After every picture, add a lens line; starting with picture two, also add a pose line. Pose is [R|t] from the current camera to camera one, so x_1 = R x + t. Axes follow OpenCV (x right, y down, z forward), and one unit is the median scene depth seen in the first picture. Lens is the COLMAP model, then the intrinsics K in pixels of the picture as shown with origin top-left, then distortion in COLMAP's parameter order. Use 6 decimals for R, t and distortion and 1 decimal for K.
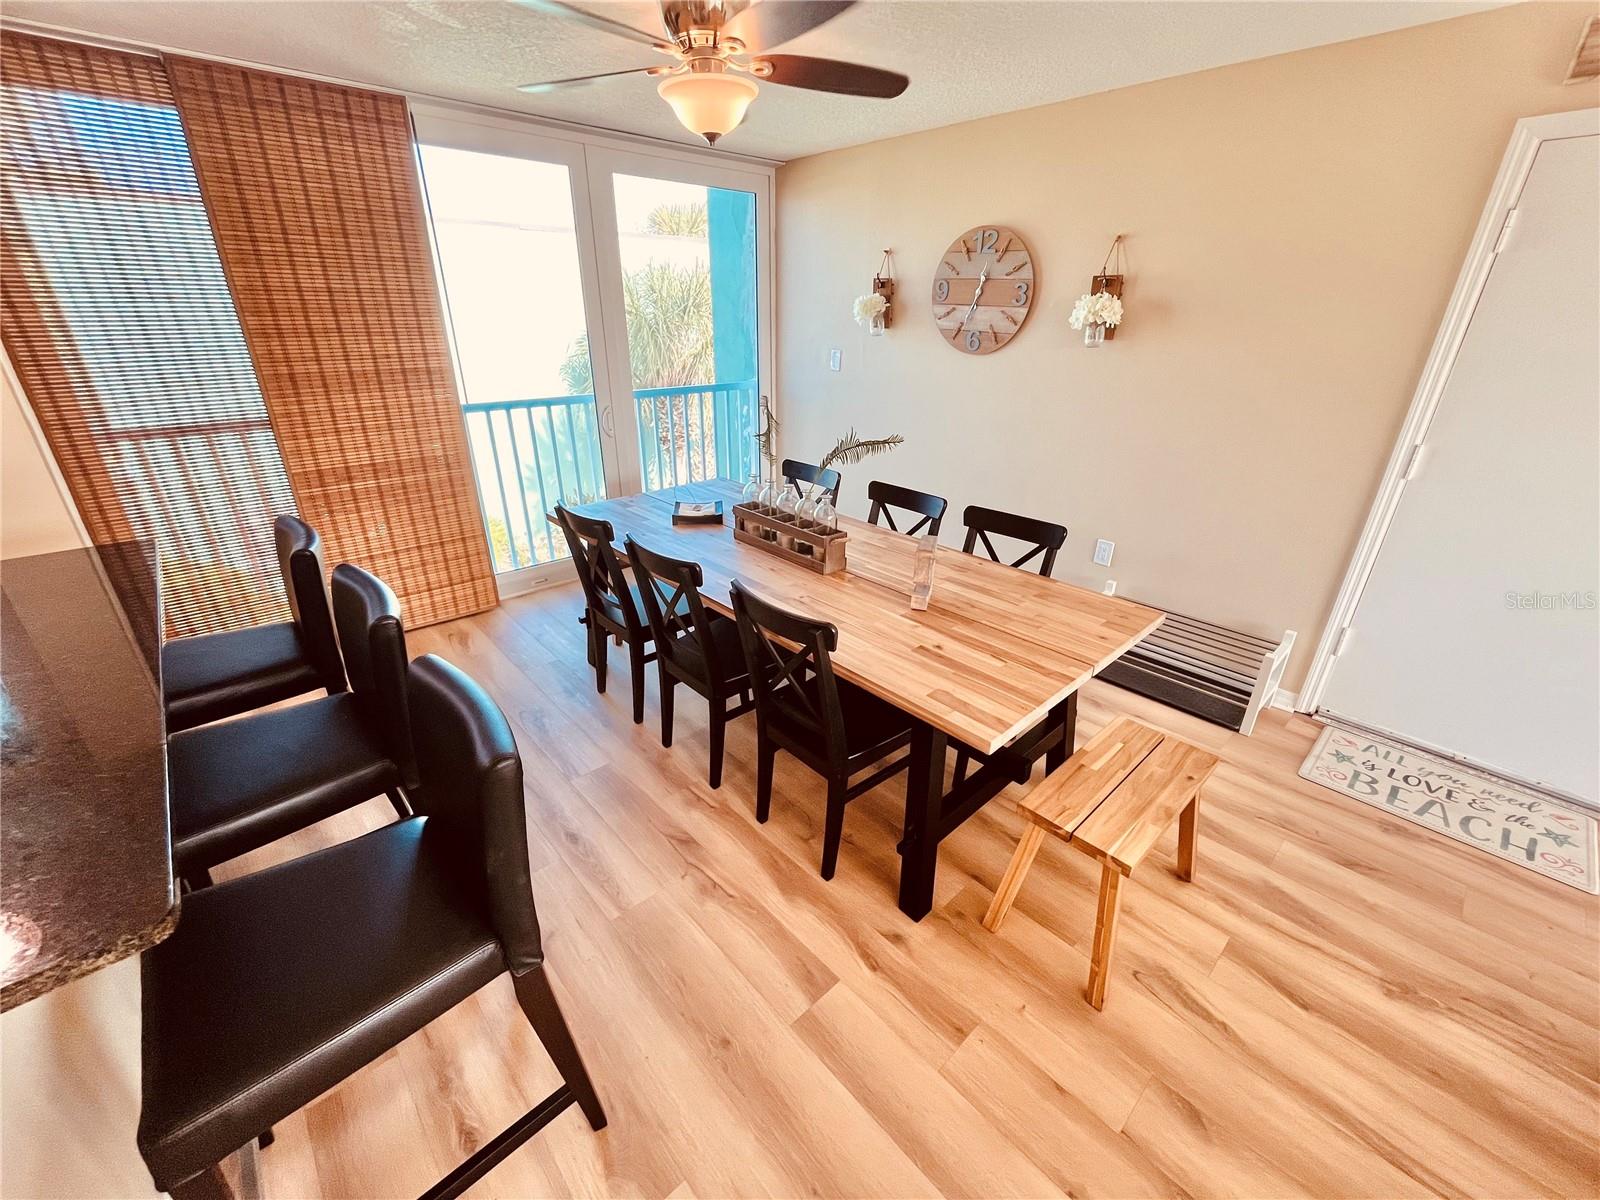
lens RADIAL K [[651.7, 0, 798.3], [0, 651.7, 605.5], [0, 0, 1]] dist [-0.002478, -0.000392]
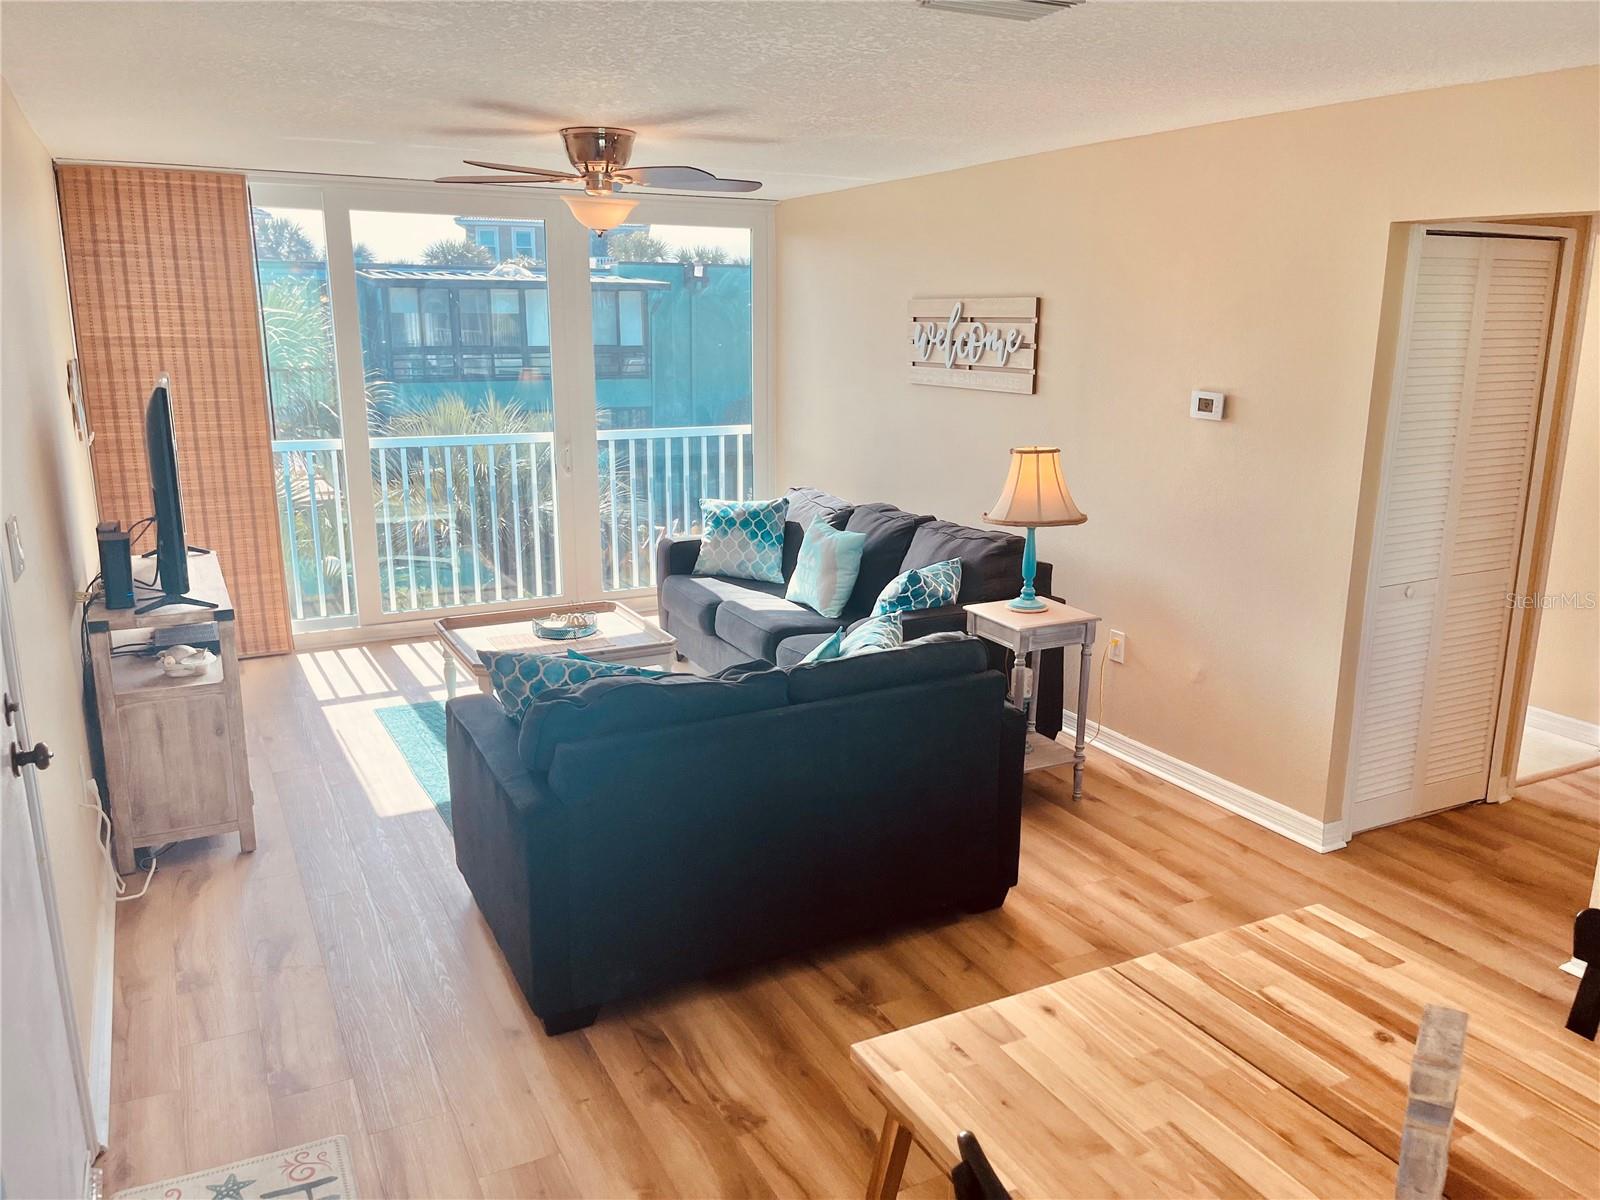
lens RADIAL K [[1208.5, 0, 805.4], [0, 1208.5, 610.5], [0, 0, 1]] dist [0.059868, -0.065296]
pose [[-0.965907, -0.074006, 0.248087, 0.283635], [0.095885, 0.787860, 0.608344, -0.549492], [-0.240479, 0.611391, -0.753903, 1.046542]]
